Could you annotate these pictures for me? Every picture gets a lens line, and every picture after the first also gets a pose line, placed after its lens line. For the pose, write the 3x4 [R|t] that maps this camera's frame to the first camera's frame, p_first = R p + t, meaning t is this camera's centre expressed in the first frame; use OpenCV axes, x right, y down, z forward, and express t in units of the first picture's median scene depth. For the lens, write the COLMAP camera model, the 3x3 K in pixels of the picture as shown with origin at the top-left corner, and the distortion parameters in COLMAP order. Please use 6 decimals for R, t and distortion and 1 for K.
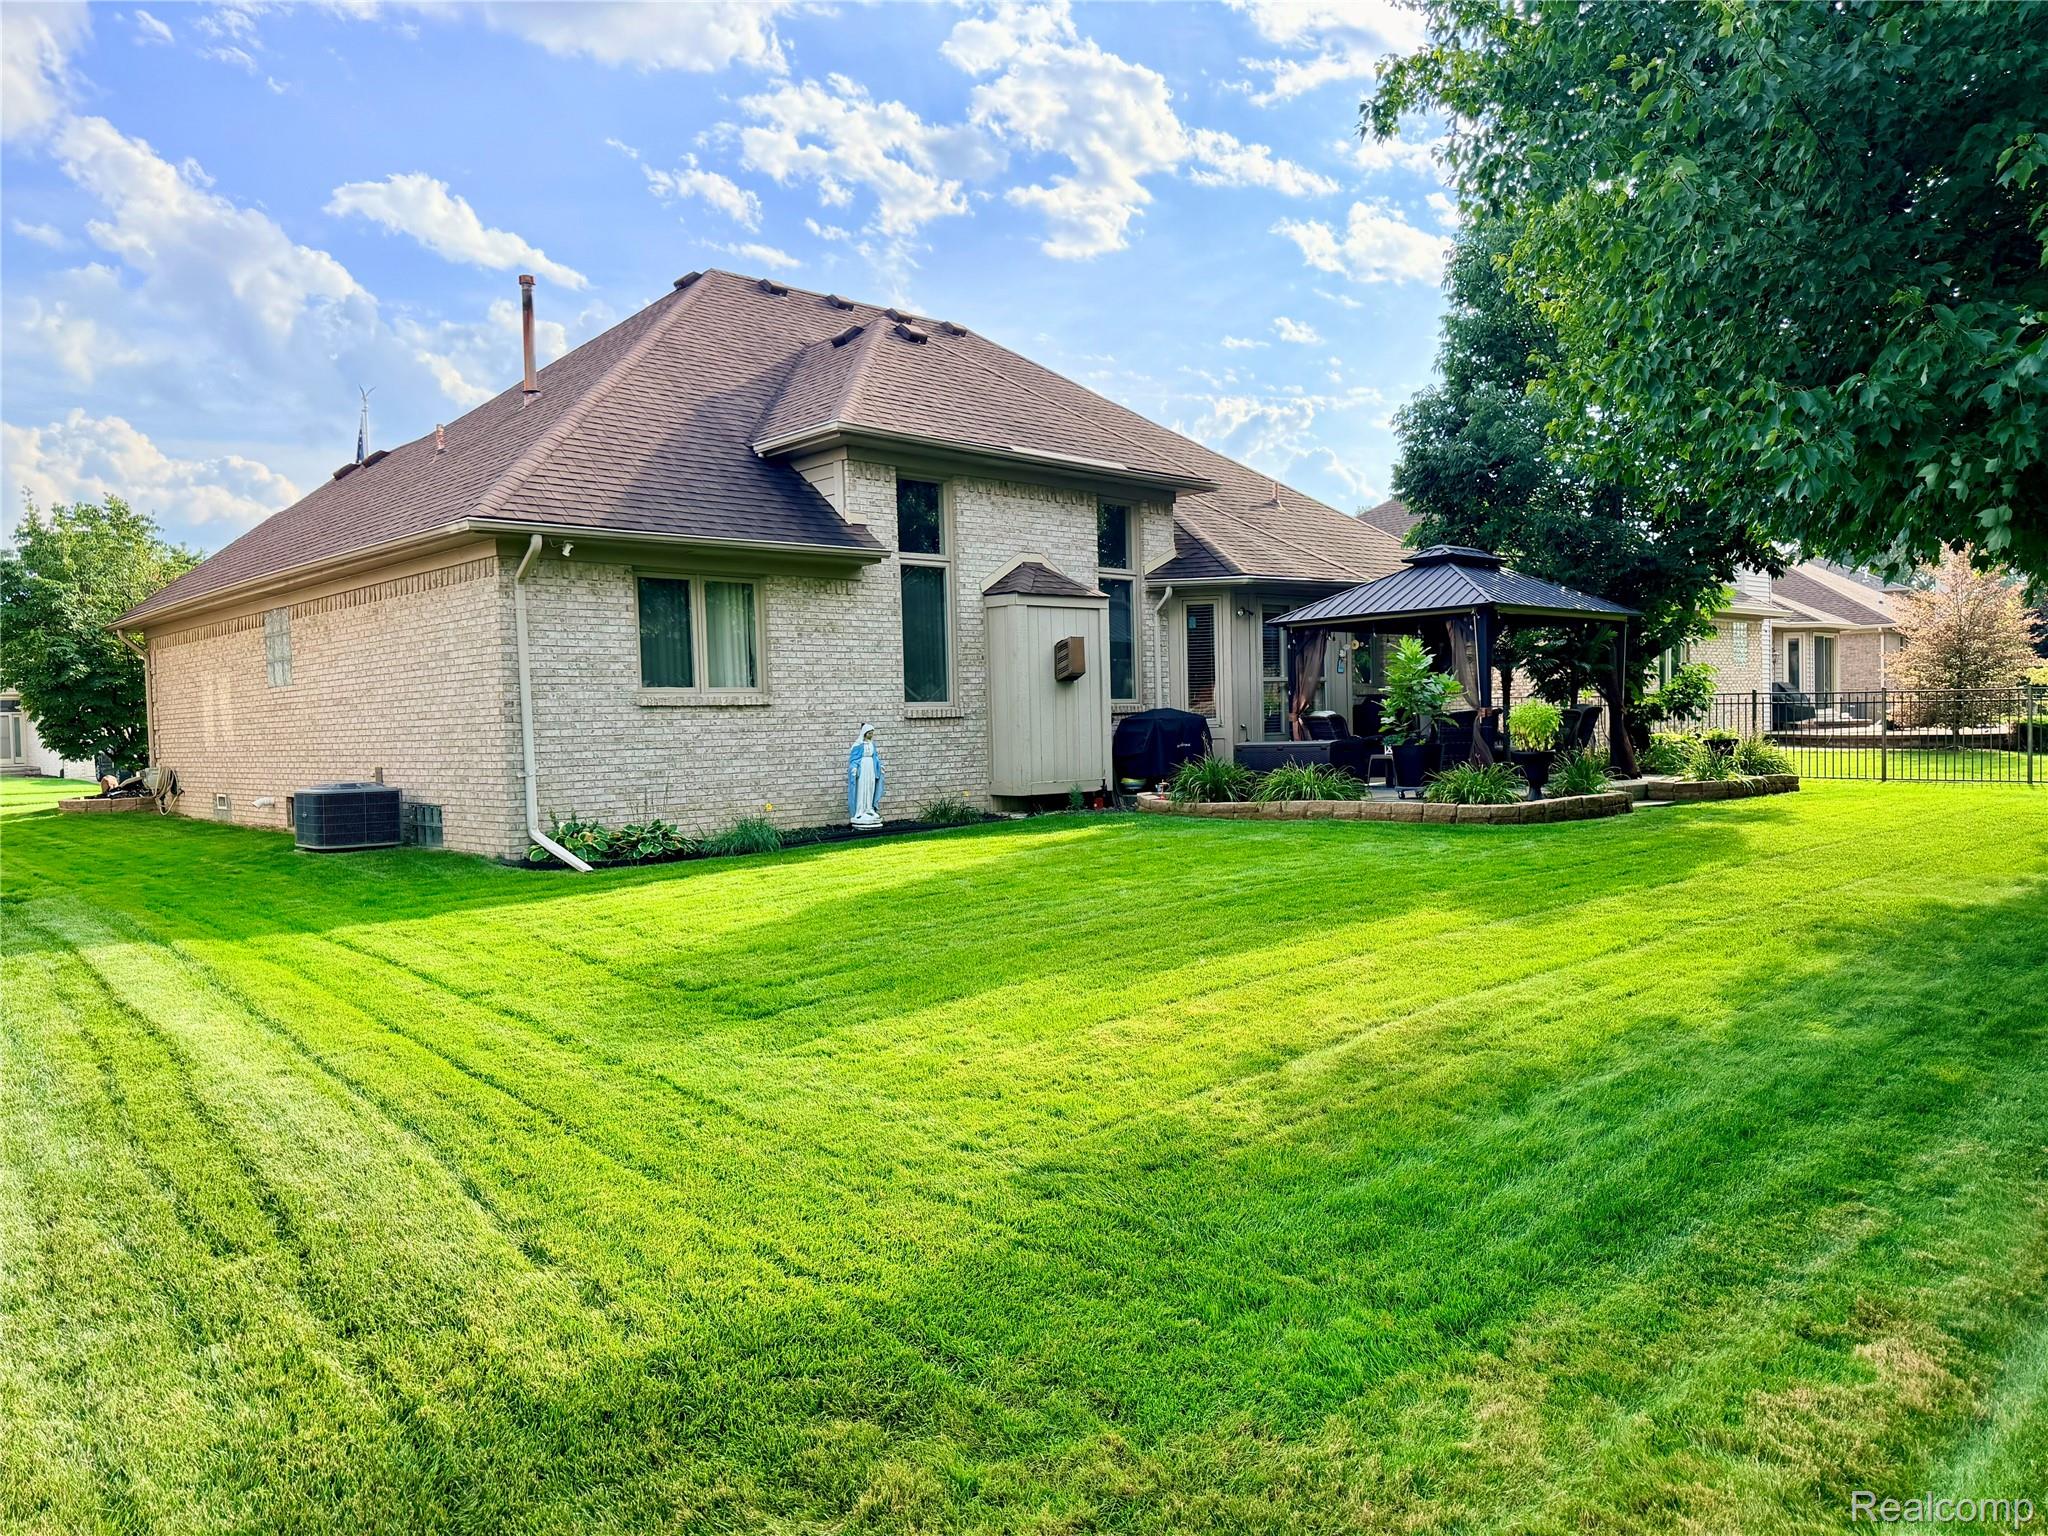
lens RADIAL K [[1456.6, 0, 1028.2], [0, 1456.6, 770.3], [0, 0, 1]] dist [0.057707, -0.062209]
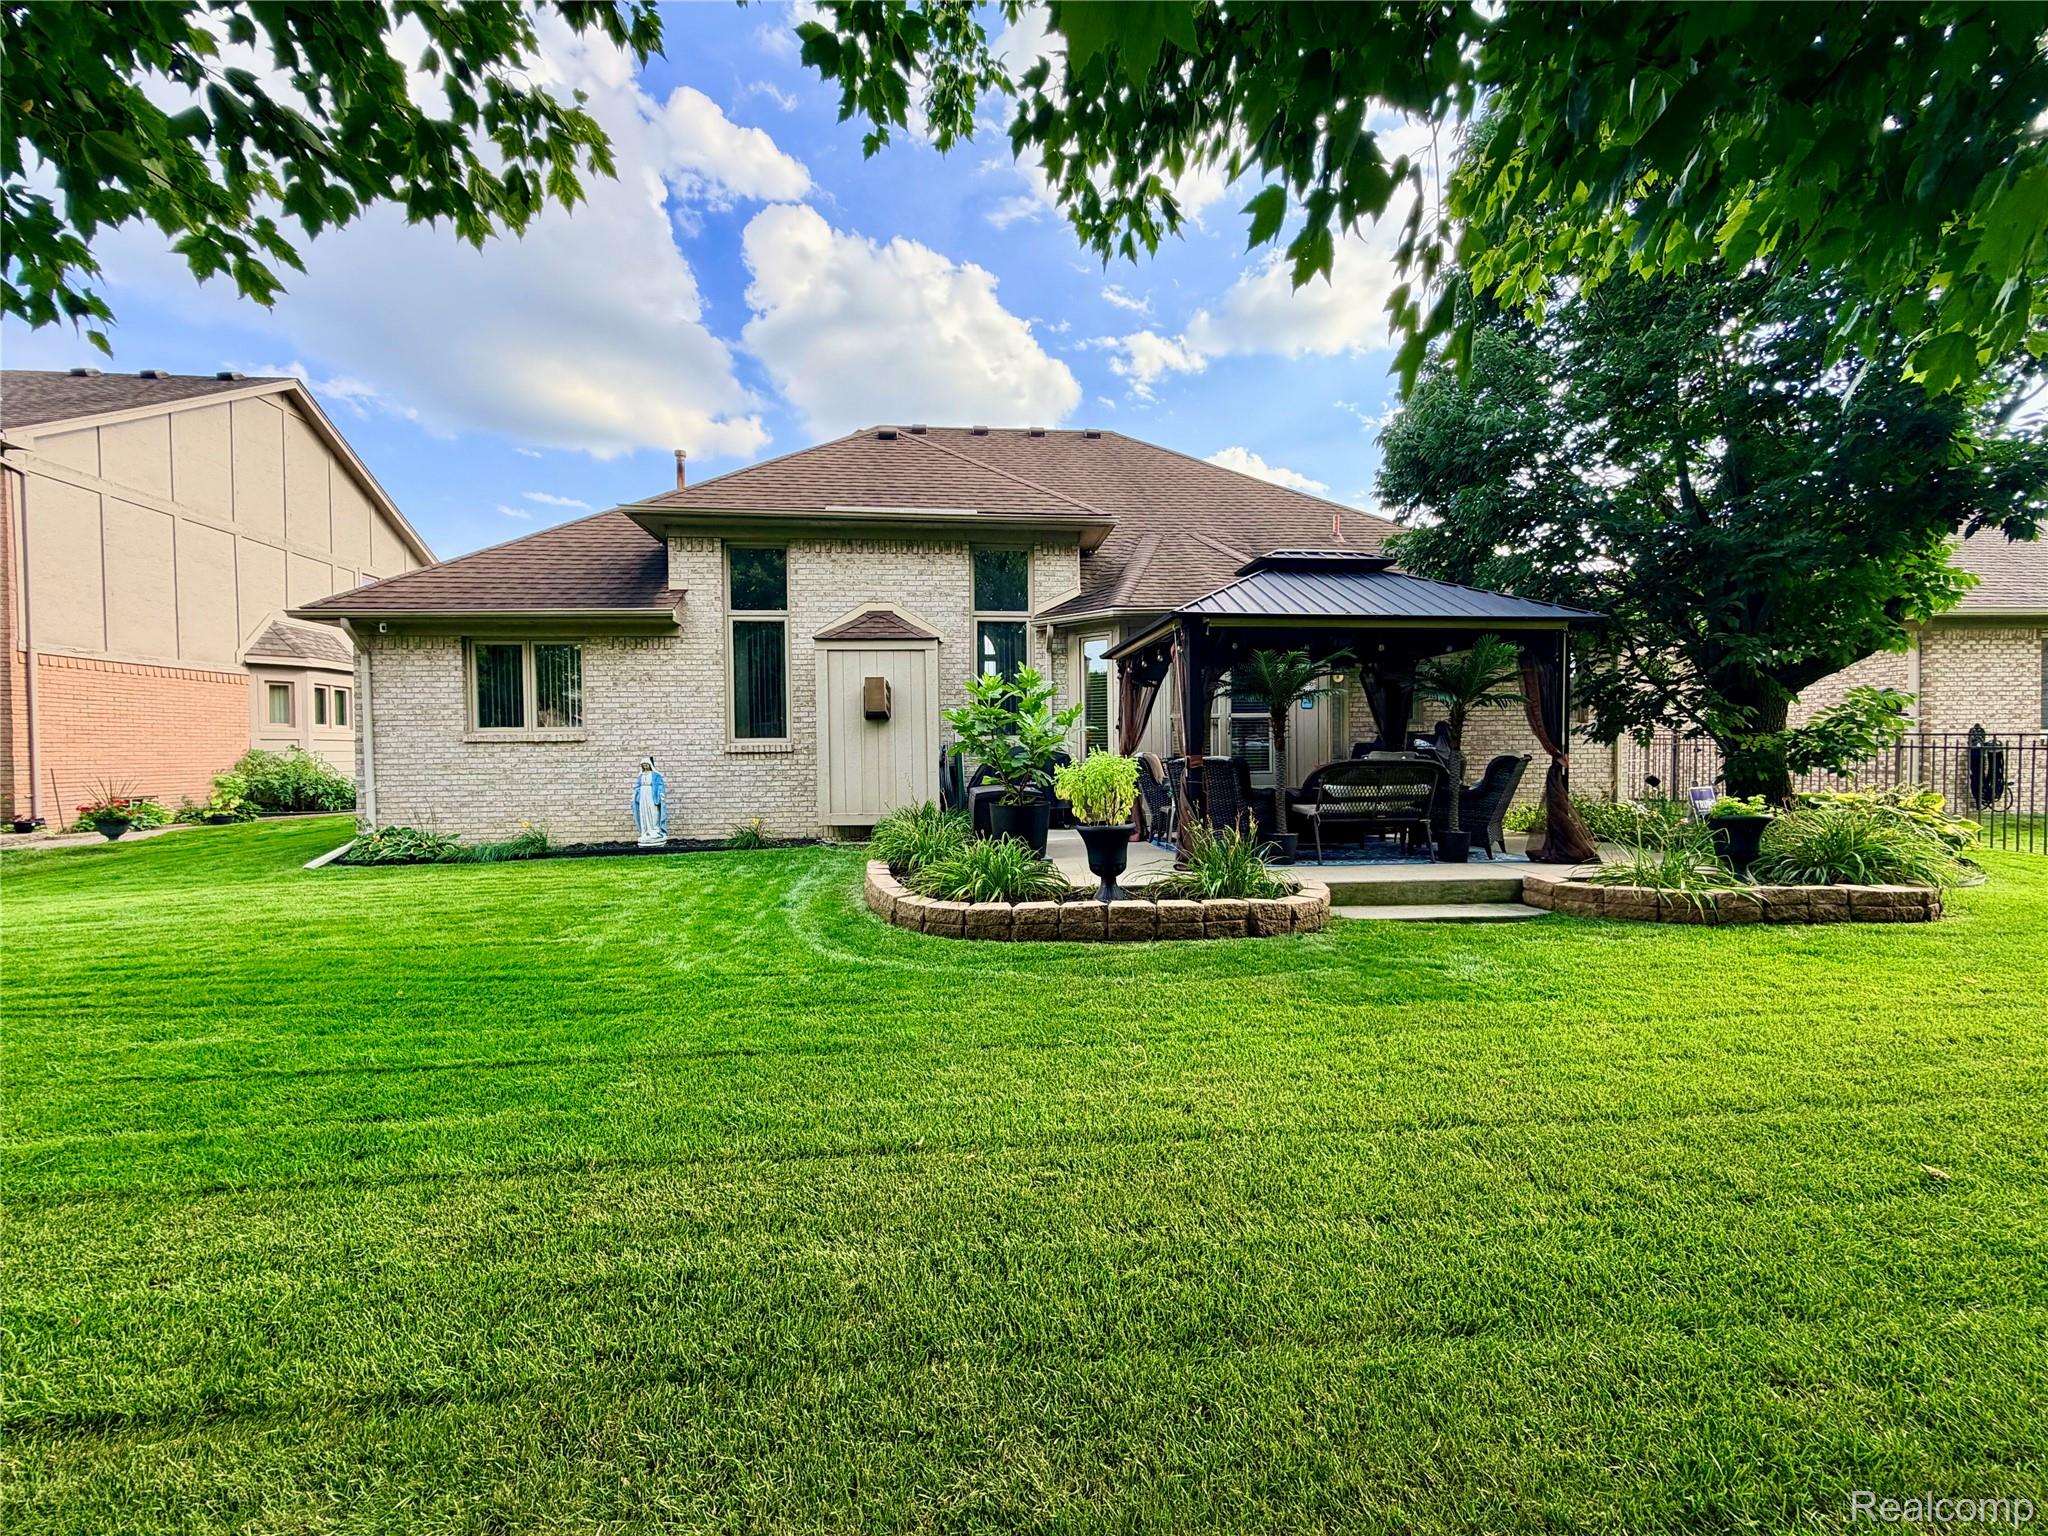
lens RADIAL K [[815.2, 0, 1017.0], [0, 815.2, 763.7], [0, 0, 1]] dist [0.000713, 0.000178]
pose [[0.780853, 0.025223, -0.624205, 0.497863], [-0.028782, 0.999576, 0.004386, -0.035358], [0.624051, 0.014541, 0.781248, 0.621836]]
